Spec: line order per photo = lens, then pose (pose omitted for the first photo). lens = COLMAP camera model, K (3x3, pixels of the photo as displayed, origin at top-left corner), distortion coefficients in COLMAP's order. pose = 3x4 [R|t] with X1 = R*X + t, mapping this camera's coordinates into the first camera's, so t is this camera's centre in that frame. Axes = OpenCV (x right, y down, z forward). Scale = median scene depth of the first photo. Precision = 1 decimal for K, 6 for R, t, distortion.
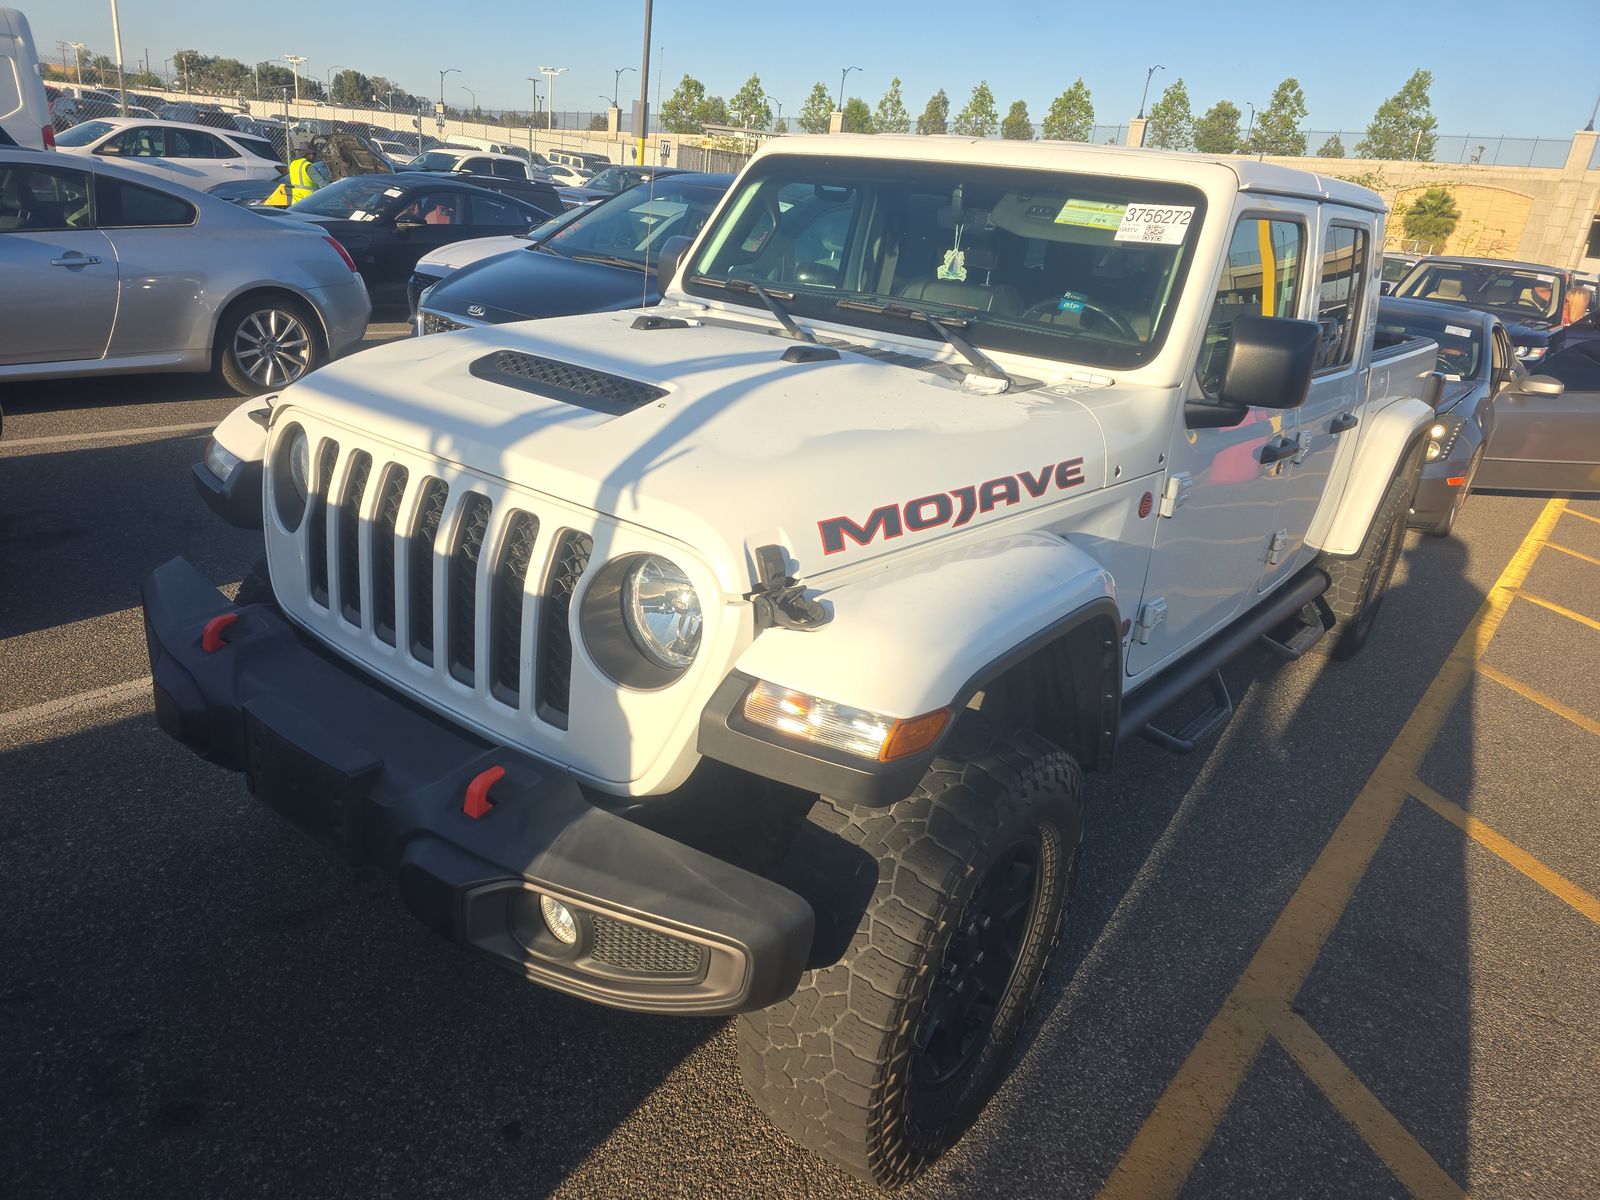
lens RADIAL K [[1085.5, 0, 795.0], [0, 1085.5, 603.5], [0, 0, 1]] dist [0.060009, -0.050955]
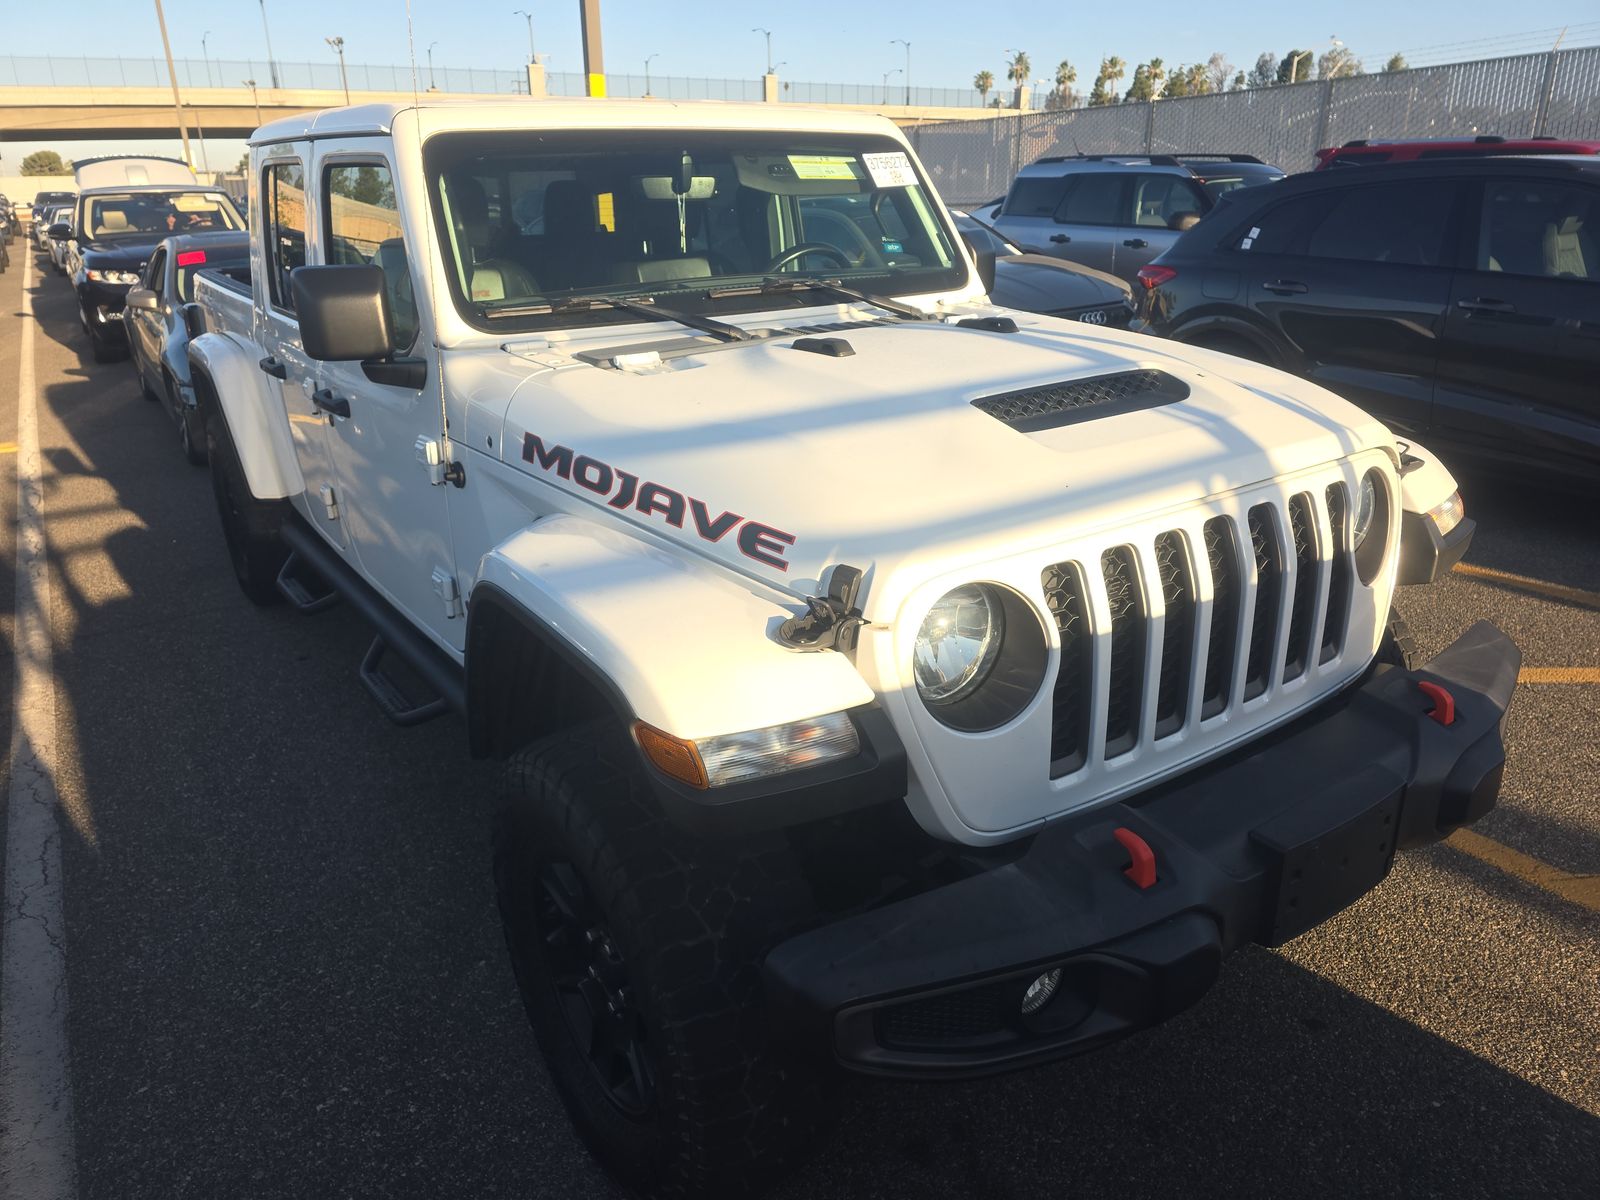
lens RADIAL K [[1085.5, 0, 793.3], [0, 1085.5, 596.9], [0, 0, 1]] dist [0.060009, -0.050955]
pose [[0.299768, -0.437444, 0.847810, -0.921331], [0.380473, 0.869765, 0.314245, -0.356666], [-0.874860, 0.228368, 0.427164, 0.691611]]
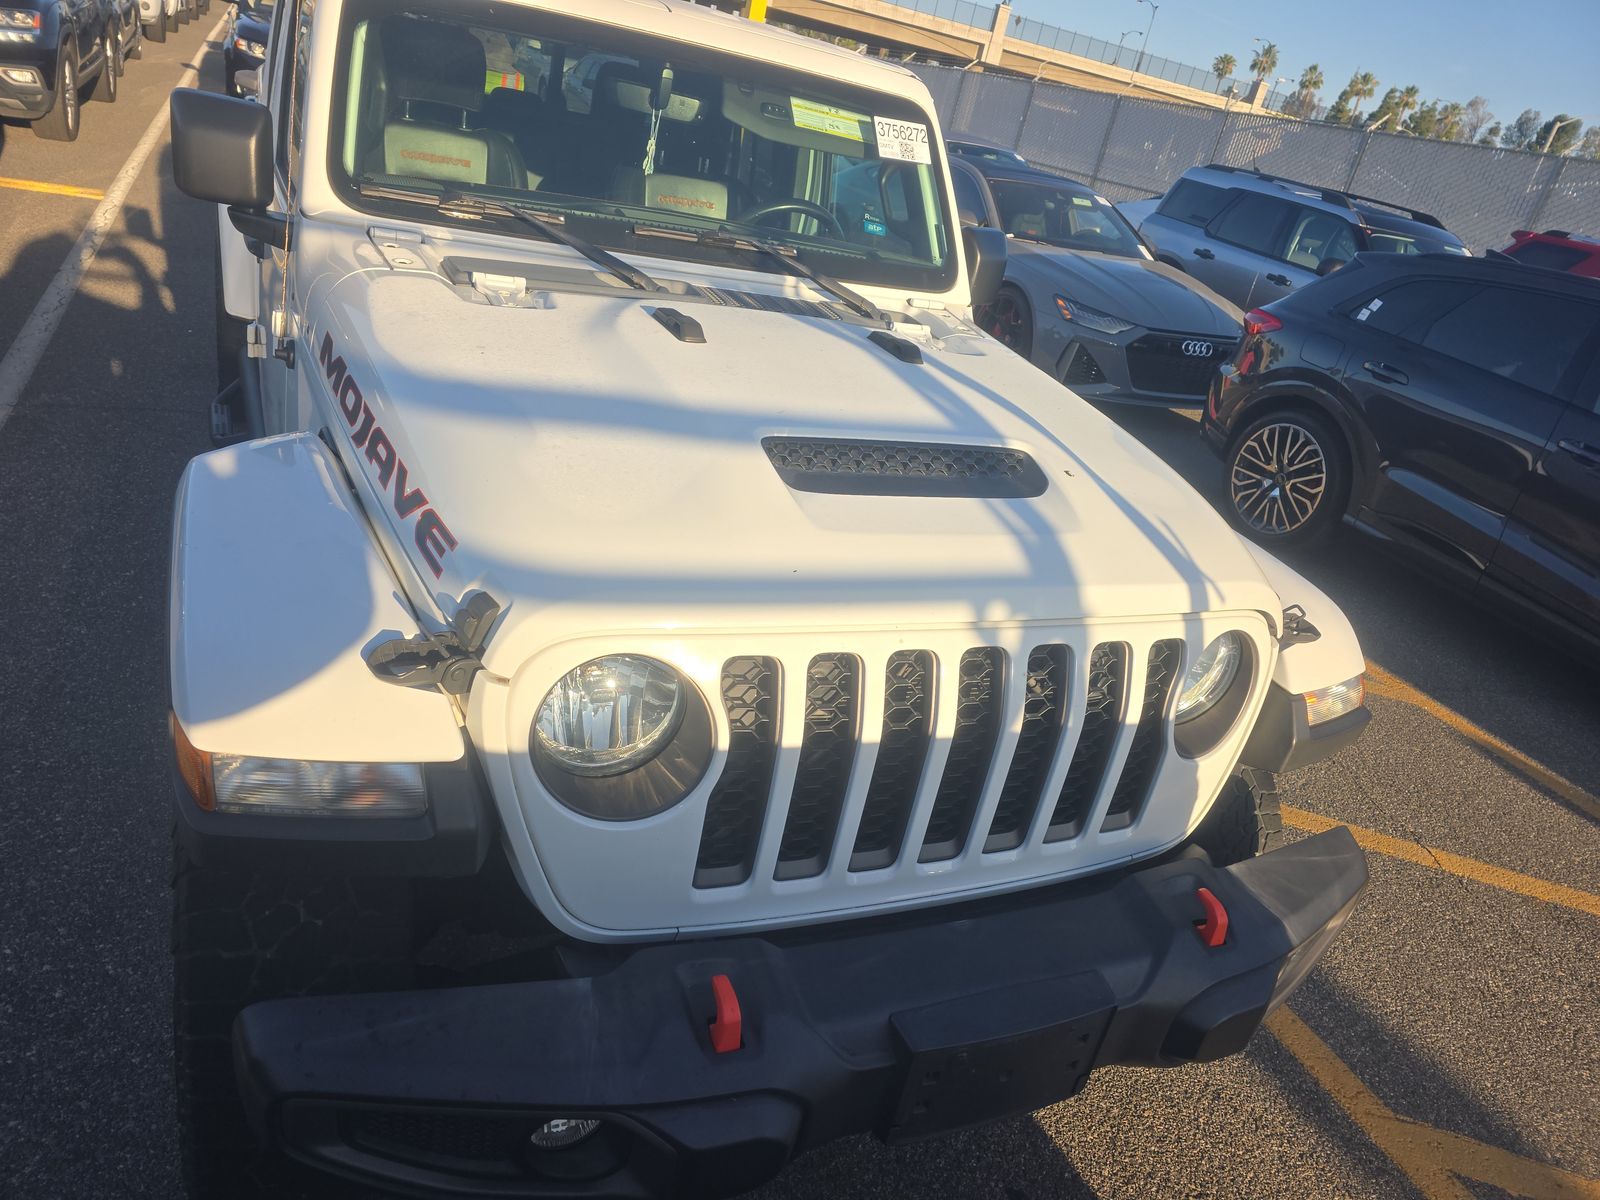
lens RADIAL K [[1085.5, 0, 791.1], [0, 1085.5, 592.5], [0, 0, 1]] dist [0.060009, -0.050955]
pose [[0.476043, -0.381143, 0.792536, -0.738531], [0.156787, 0.923546, 0.349972, -0.330475], [-0.865333, -0.042342, 0.499406, 0.543809]]
